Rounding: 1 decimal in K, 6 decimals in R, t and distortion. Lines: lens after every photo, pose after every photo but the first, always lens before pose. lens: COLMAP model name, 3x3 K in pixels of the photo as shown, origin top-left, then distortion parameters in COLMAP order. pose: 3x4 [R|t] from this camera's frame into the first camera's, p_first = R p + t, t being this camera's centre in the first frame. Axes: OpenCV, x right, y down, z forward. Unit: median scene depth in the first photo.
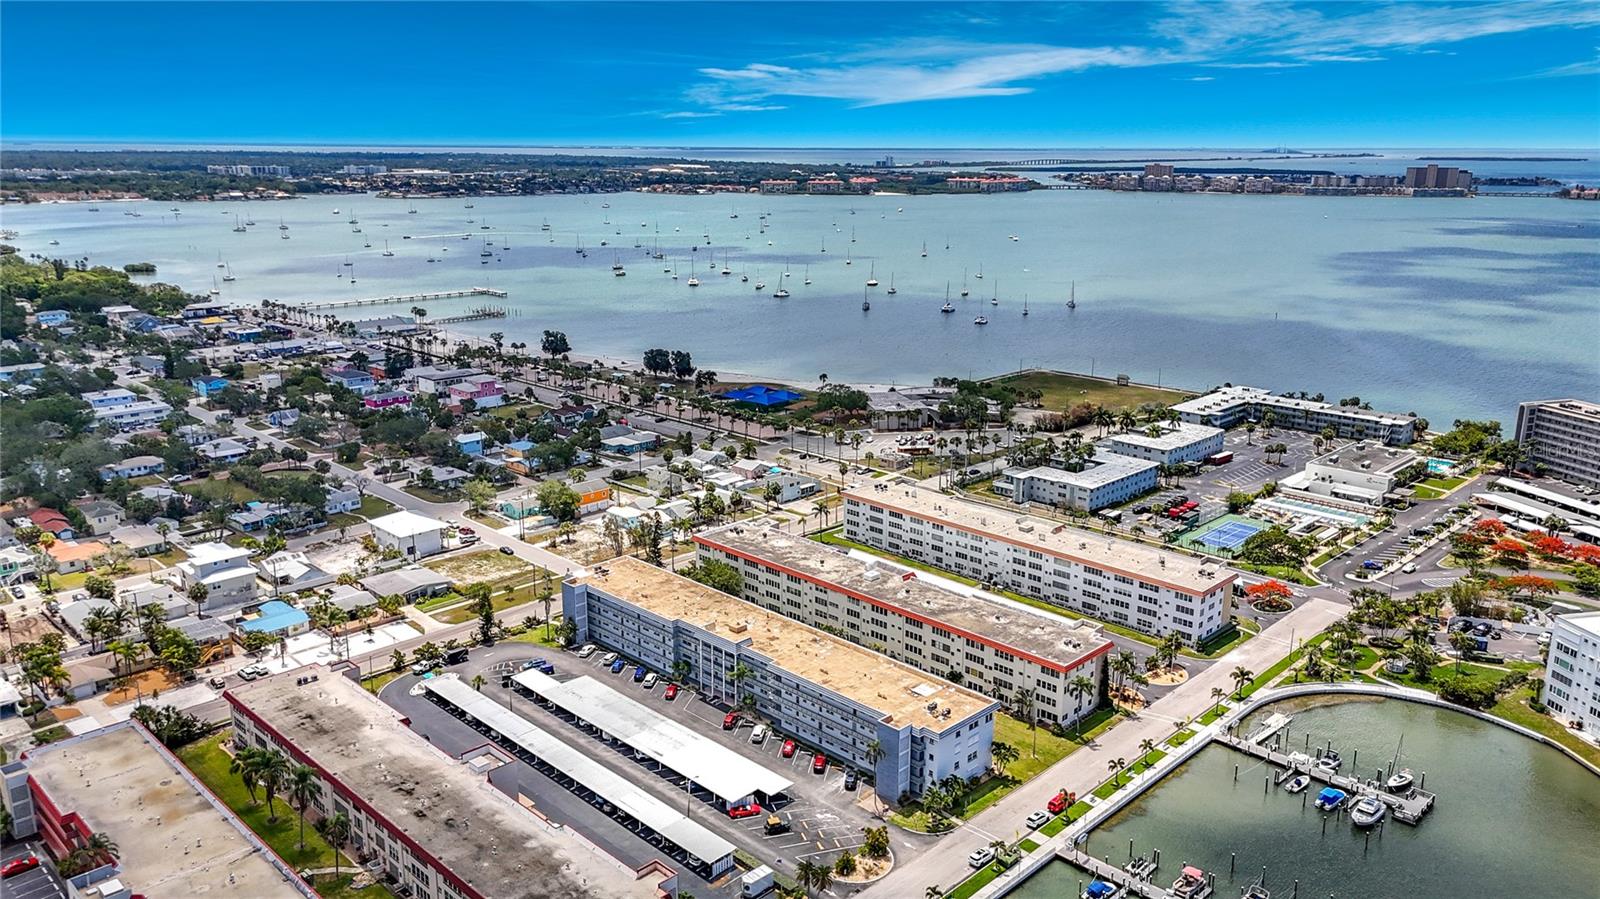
lens RADIAL K [[1174.0, 0, 789.1], [0, 1174.0, 440.8], [0, 0, 1]] dist [0.080837, -0.072565]
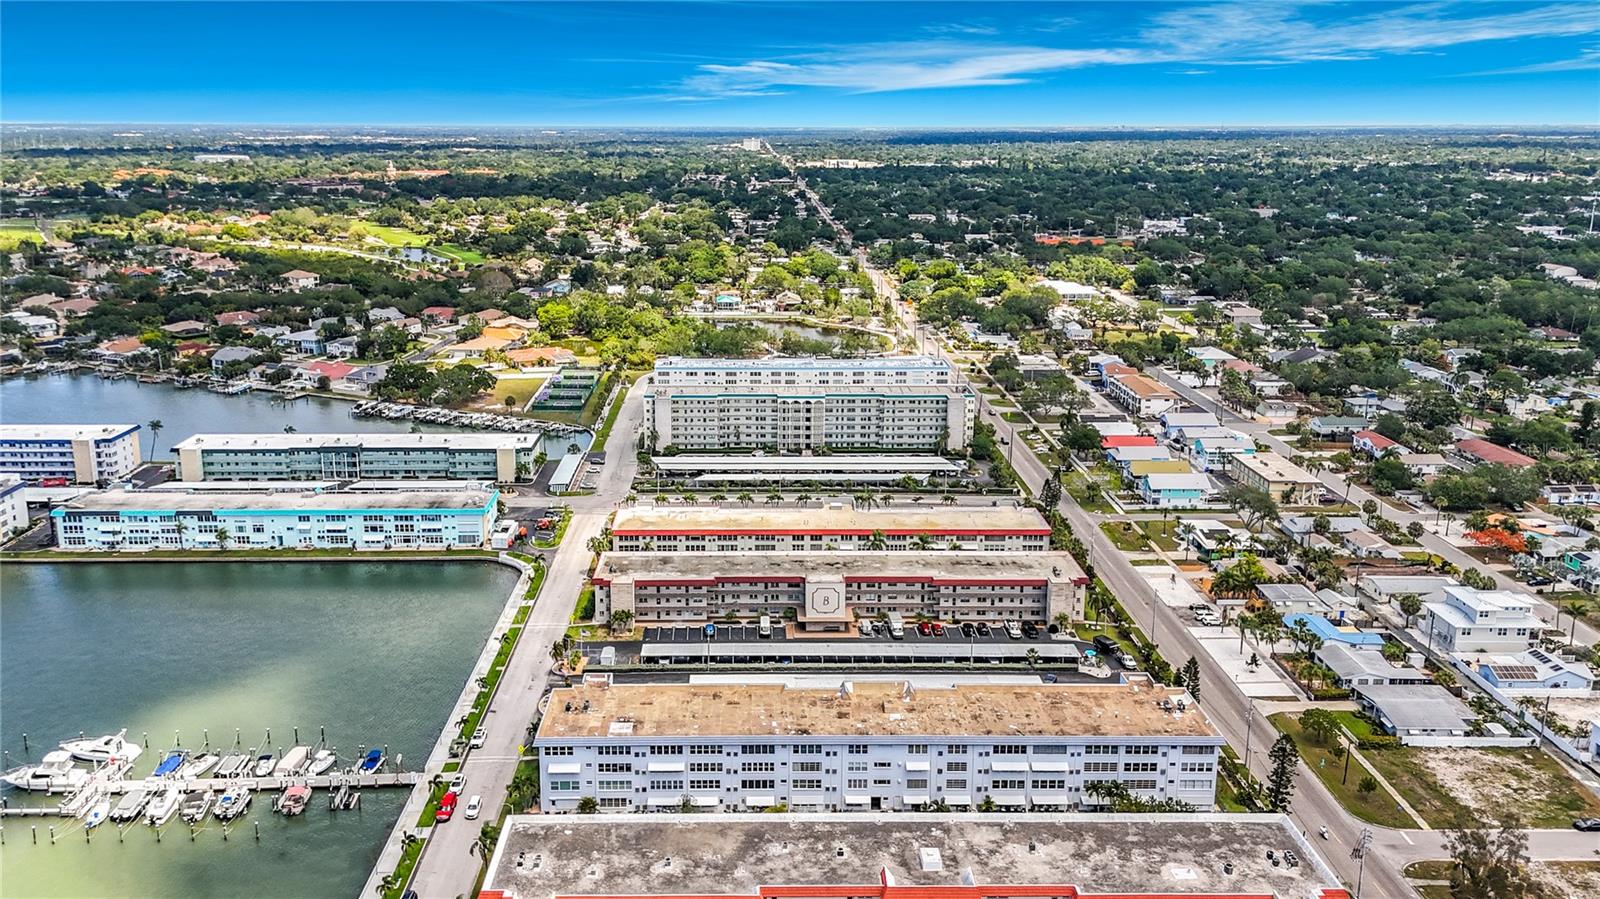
lens RADIAL K [[1173.0, 0, 768.1], [0, 1173.0, 426.4], [0, 0, 1]] dist [0.131560, -0.215252]
pose [[-0.695379, 0.173063, -0.697493, 0.352335], [-0.180498, 0.897397, 0.402615, -0.209165], [0.695607, 0.405866, -0.592794, 0.864863]]
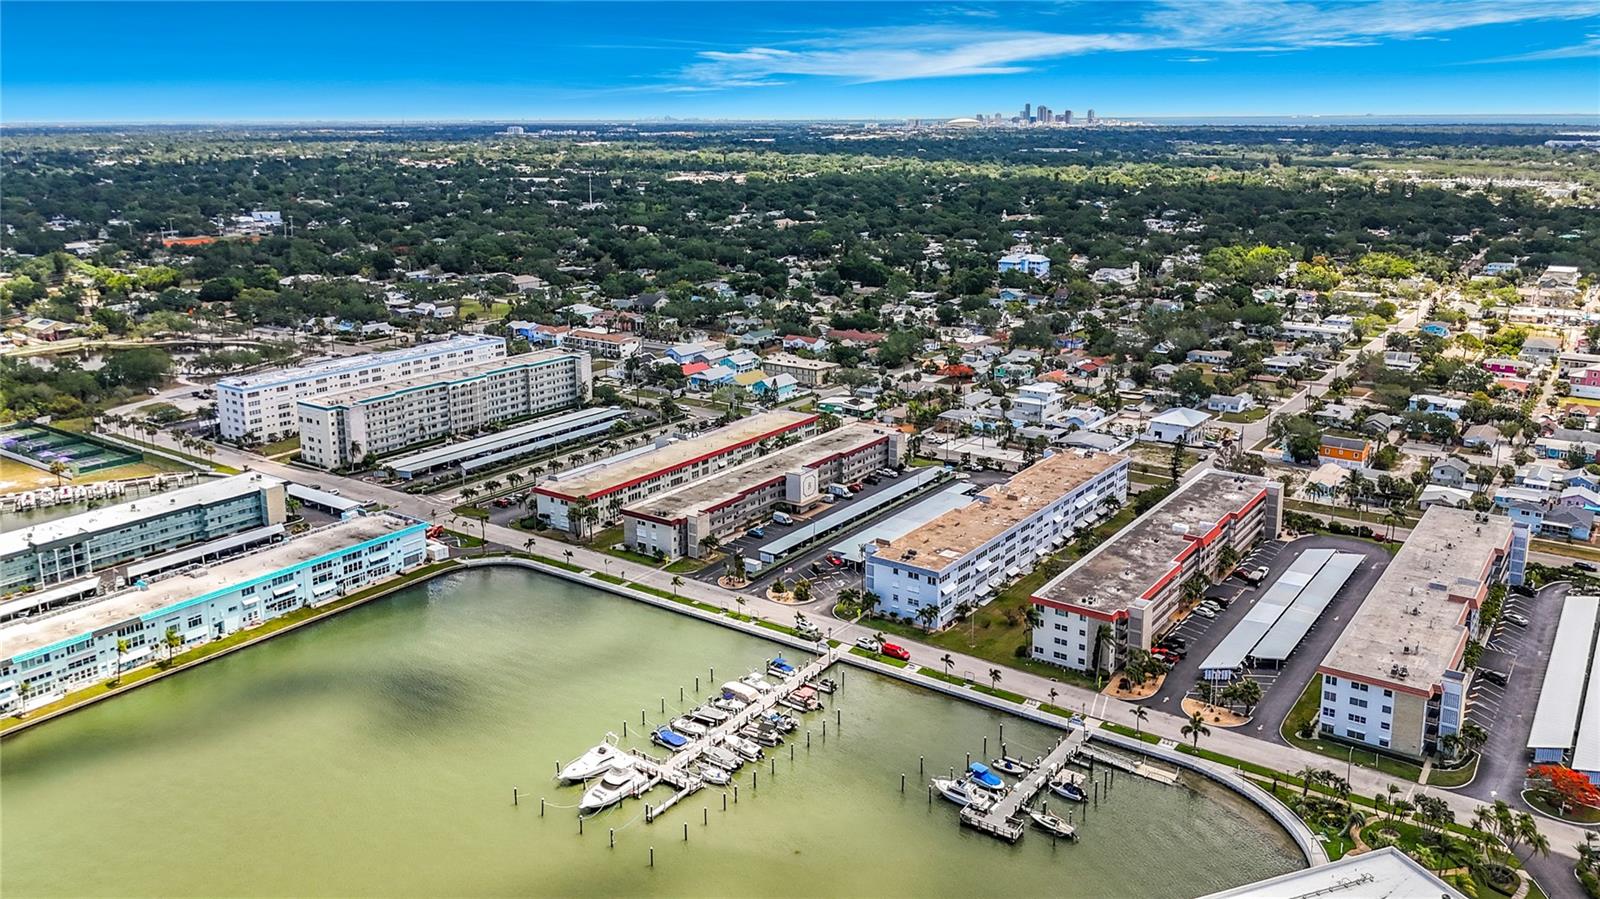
lens RADIAL K [[1192.2, 0, 811.8], [0, 1192.2, 391.2], [0, 0, 1]] dist [0.076545, -0.114096]
pose [[0.166364, 0.216312, -0.962046, 0.704753], [-0.235122, 0.956203, 0.174339, -0.072467], [0.957622, 0.197194, 0.209937, 0.330559]]
